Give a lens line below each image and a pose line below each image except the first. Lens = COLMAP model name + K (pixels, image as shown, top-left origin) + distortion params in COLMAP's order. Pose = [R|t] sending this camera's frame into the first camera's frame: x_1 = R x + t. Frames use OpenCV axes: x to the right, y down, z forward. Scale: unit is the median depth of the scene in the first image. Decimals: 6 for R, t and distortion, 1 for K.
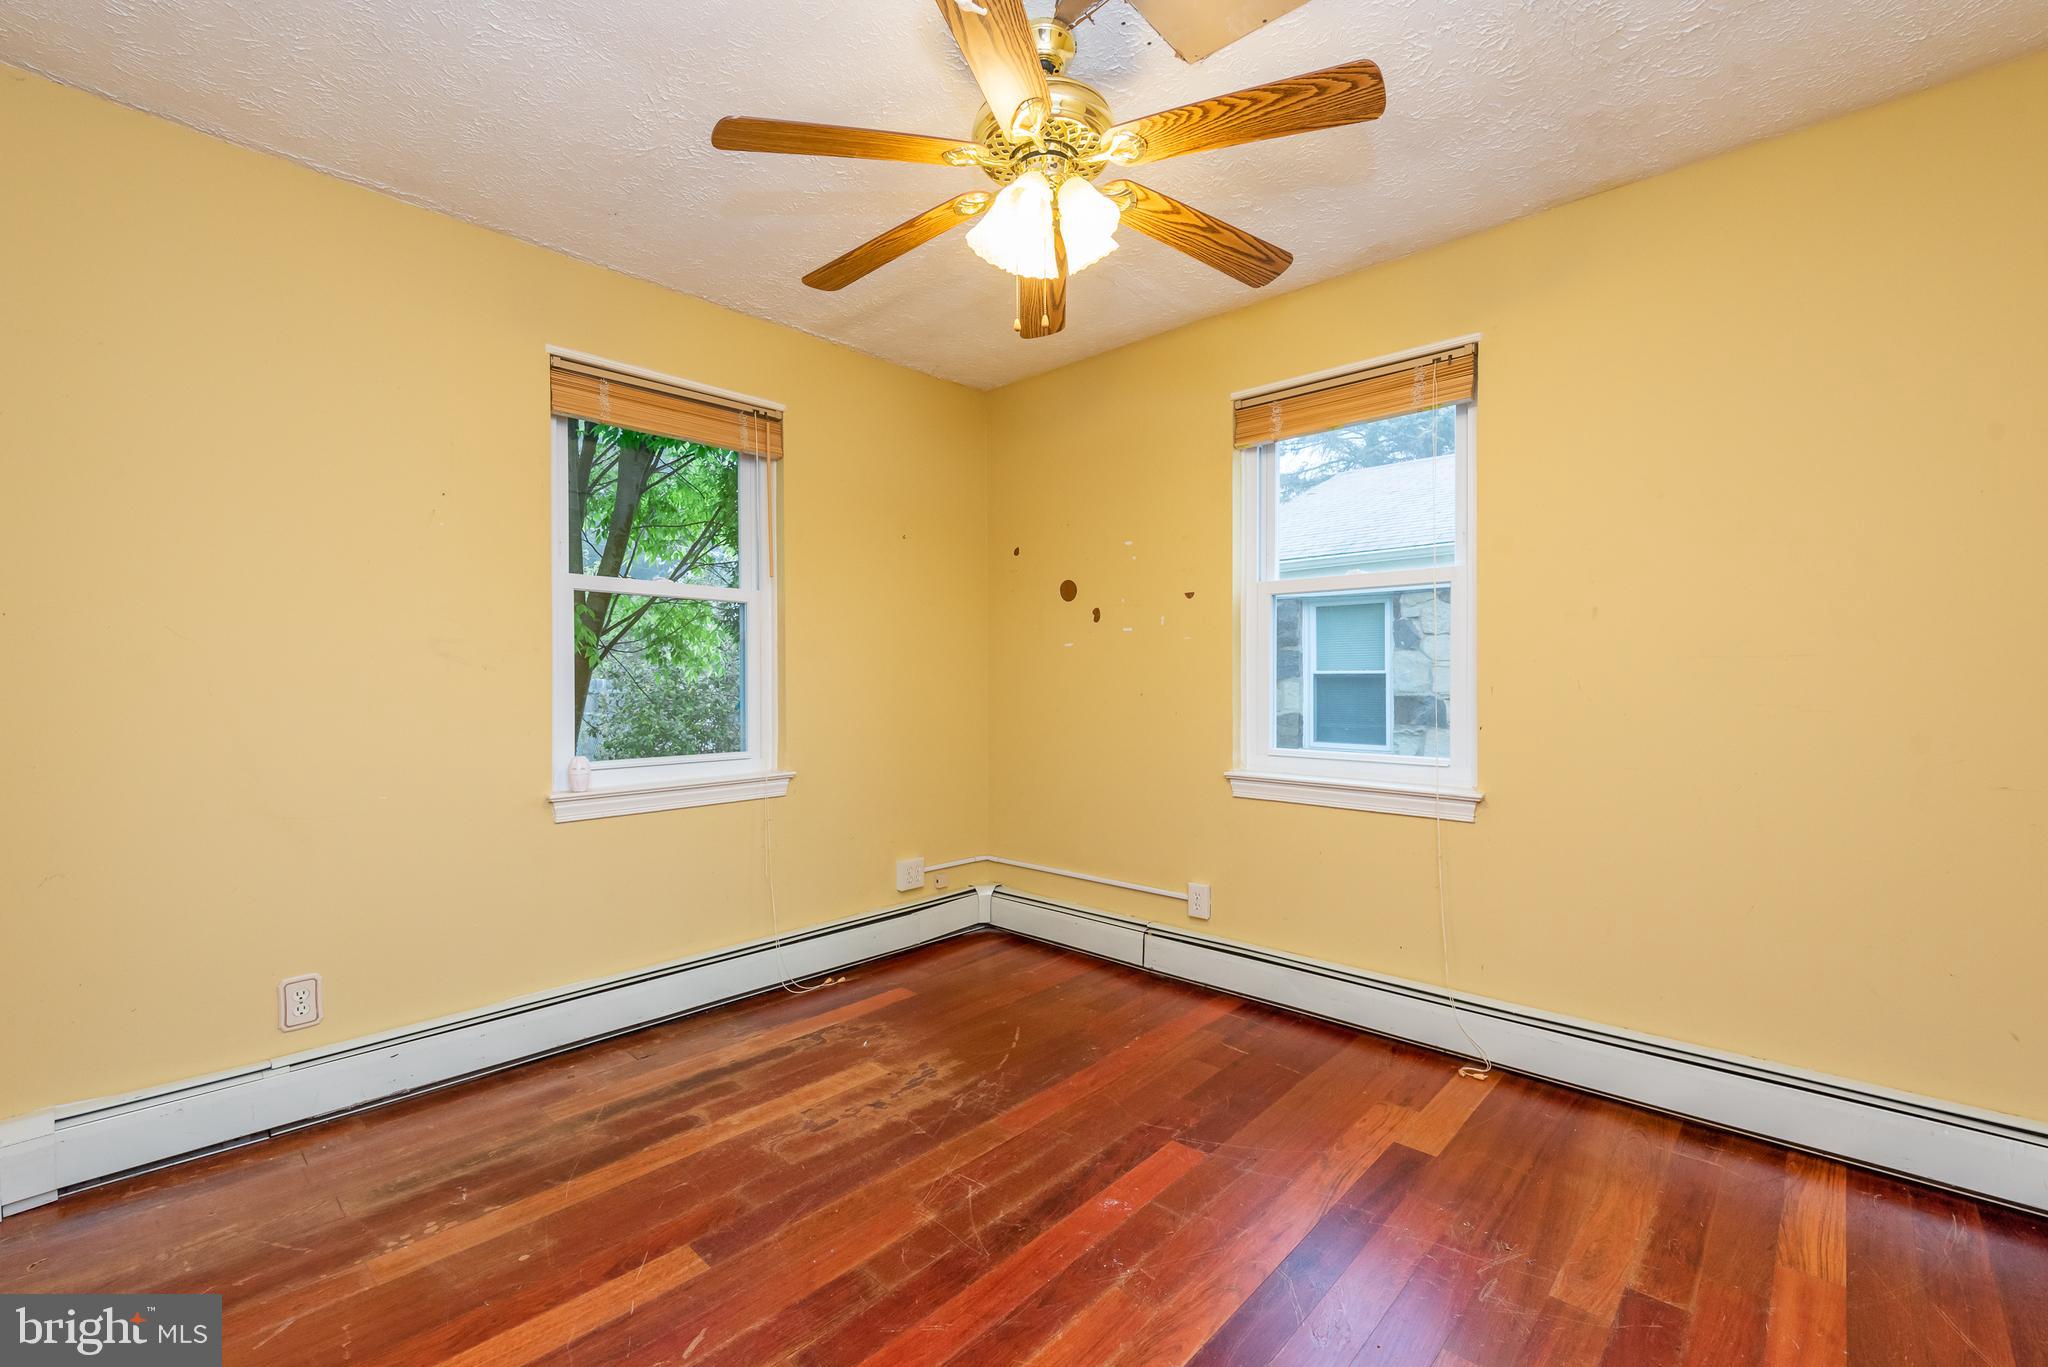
lens RADIAL K [[869.8, 0, 1025.7], [0, 869.8, 678.9], [0, 0, 1]] dist [0.010017, -0.001342]
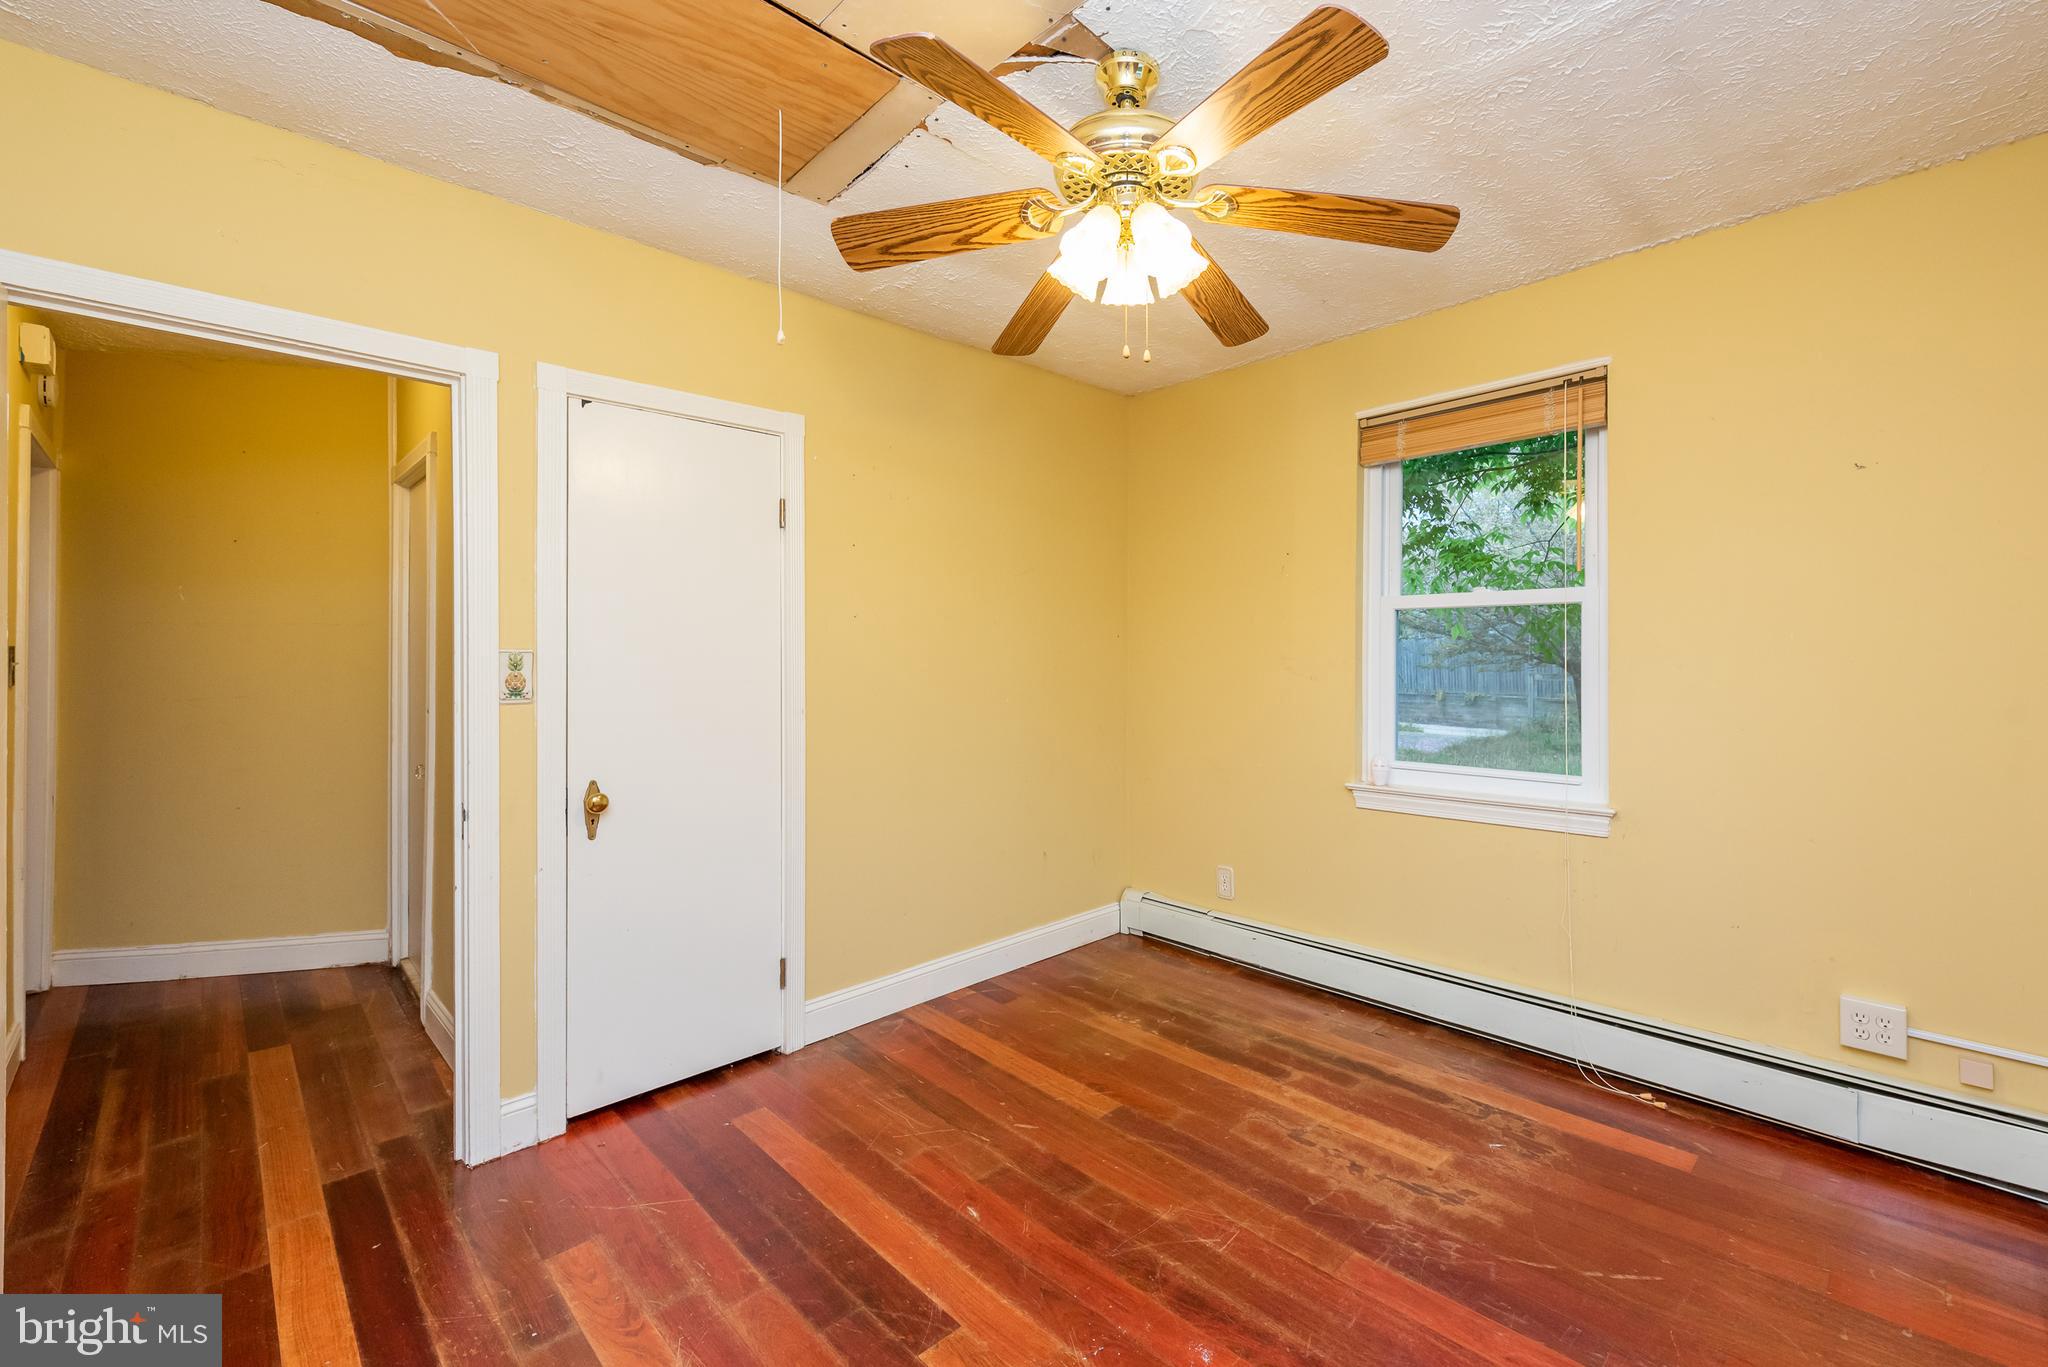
lens RADIAL K [[855.5, 0, 1074.4], [0, 855.5, 649.8], [0, 0, 1]] dist [0.011132, -0.001946]
pose [[-0.030949, -0.011337, -0.999457, 0.798362], [0.004276, 0.999925, -0.011475, -0.049898], [0.999512, -0.004629, -0.030898, 0.783625]]
